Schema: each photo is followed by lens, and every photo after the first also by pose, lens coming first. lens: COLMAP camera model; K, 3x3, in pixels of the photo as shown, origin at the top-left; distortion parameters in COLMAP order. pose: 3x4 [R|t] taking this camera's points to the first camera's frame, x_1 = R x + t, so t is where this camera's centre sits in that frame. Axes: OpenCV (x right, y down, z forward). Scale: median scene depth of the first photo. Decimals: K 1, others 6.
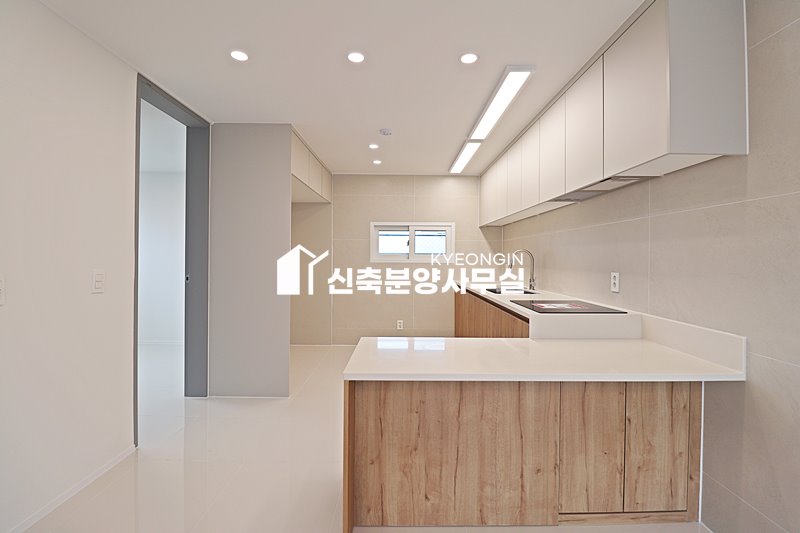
lens RADIAL K [[368.3, 0, 404.1], [0, 368.3, 258.2], [0, 0, 1]] dist [-0.000353, -0.014711]
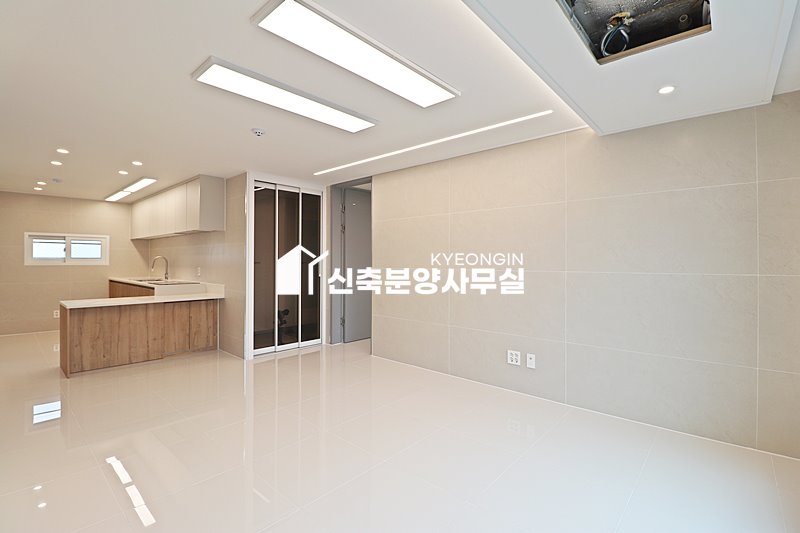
lens RADIAL K [[368.3, 0, 404.1], [0, 368.3, 258.2], [0, 0, 1]] dist [-0.000353, -0.014711]
pose [[0.669741, 0.000970, 0.742594, -0.421995], [0.002456, 0.999991, -0.003522, -0.012528], [-0.742590, 0.004182, 0.669733, -2.217730]]
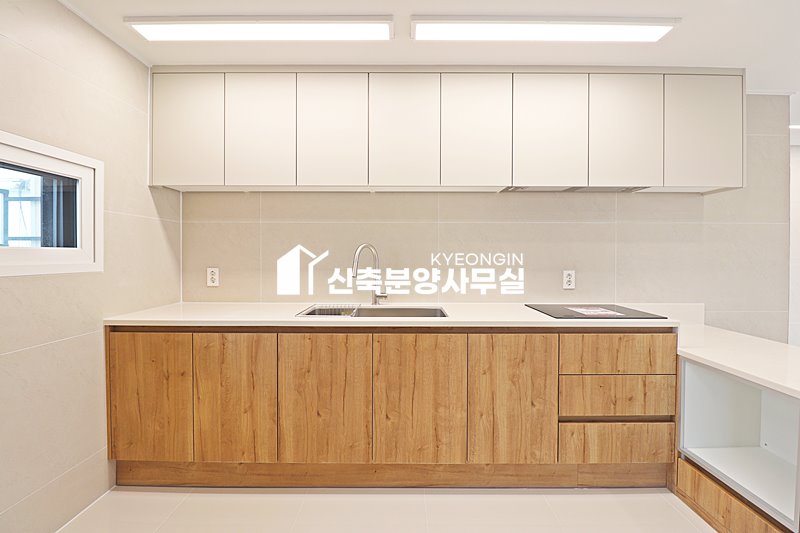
lens RADIAL K [[368.3, 0, 404.1], [0, 368.3, 258.2], [0, 0, 1]] dist [-0.000353, -0.014711]
pose [[0.011489, -0.018296, 0.999767, -0.691215], [-0.000874, 0.999832, 0.018308, -0.021185], [-0.999934, -0.001084, 0.011471, 2.087304]]
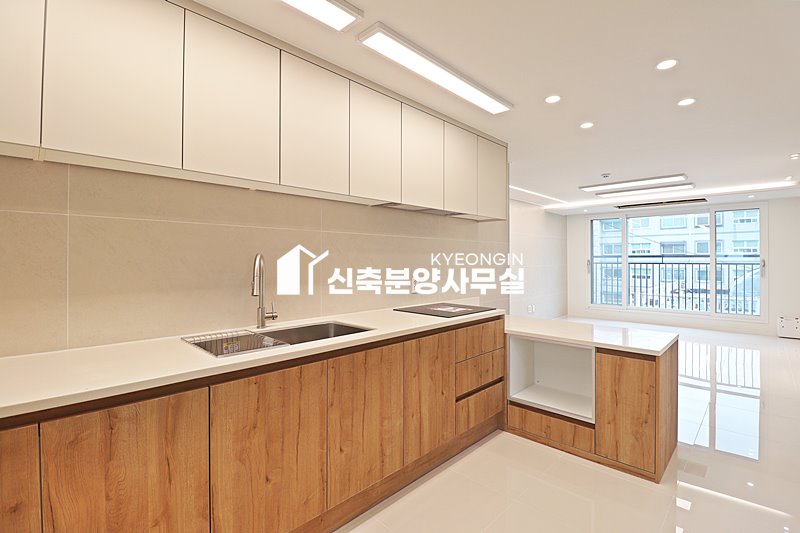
lens RADIAL K [[371.8, 0, 404.6], [0, 371.8, 258.5], [0, 0, 1]] dist [-0.000253, -0.014913]
pose [[-0.714640, -0.004436, 0.699478, -0.404752], [-0.004628, 0.999988, 0.001614, -0.039829], [-0.699477, -0.002084, -0.714652, 2.753222]]
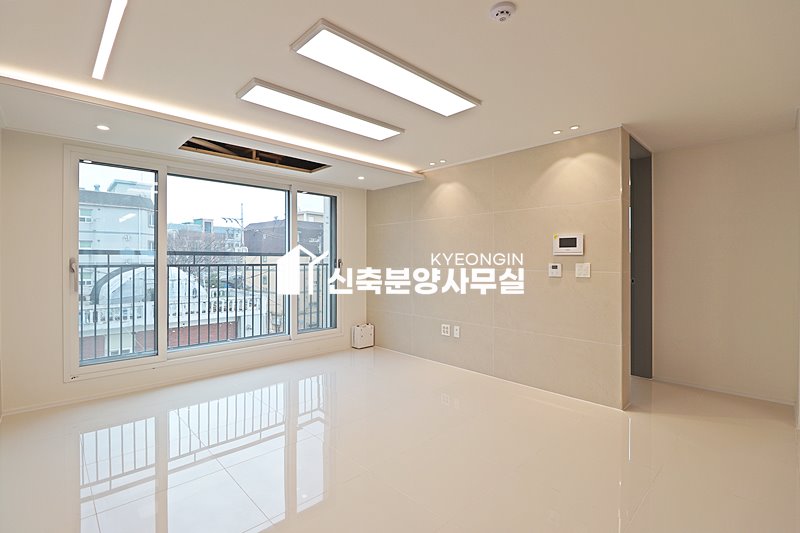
lens RADIAL K [[368.3, 0, 404.1], [0, 368.3, 258.2], [0, 0, 1]] dist [-0.000353, -0.014711]
pose [[-0.727433, -0.010261, -0.686102, 1.369269], [-0.001991, 0.999916, -0.012844, -0.004106], [0.686176, -0.007977, -0.727392, 0.204435]]
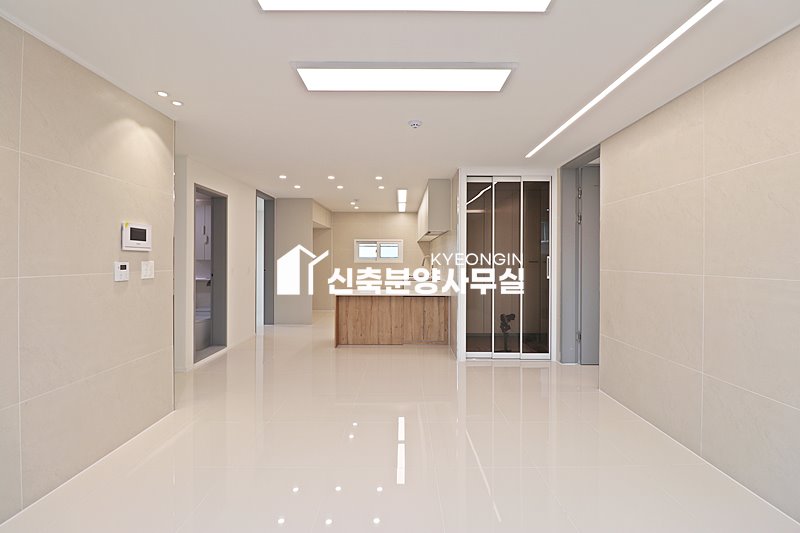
lens RADIAL K [[368.3, 0, 404.1], [0, 368.3, 258.2], [0, 0, 1]] dist [-0.000353, -0.014711]
pose [[0.999992, -0.003203, -0.002275, 0.441894], [0.003198, 0.999992, -0.002328, -0.011240], [0.002282, 0.002321, 0.999995, -2.193673]]
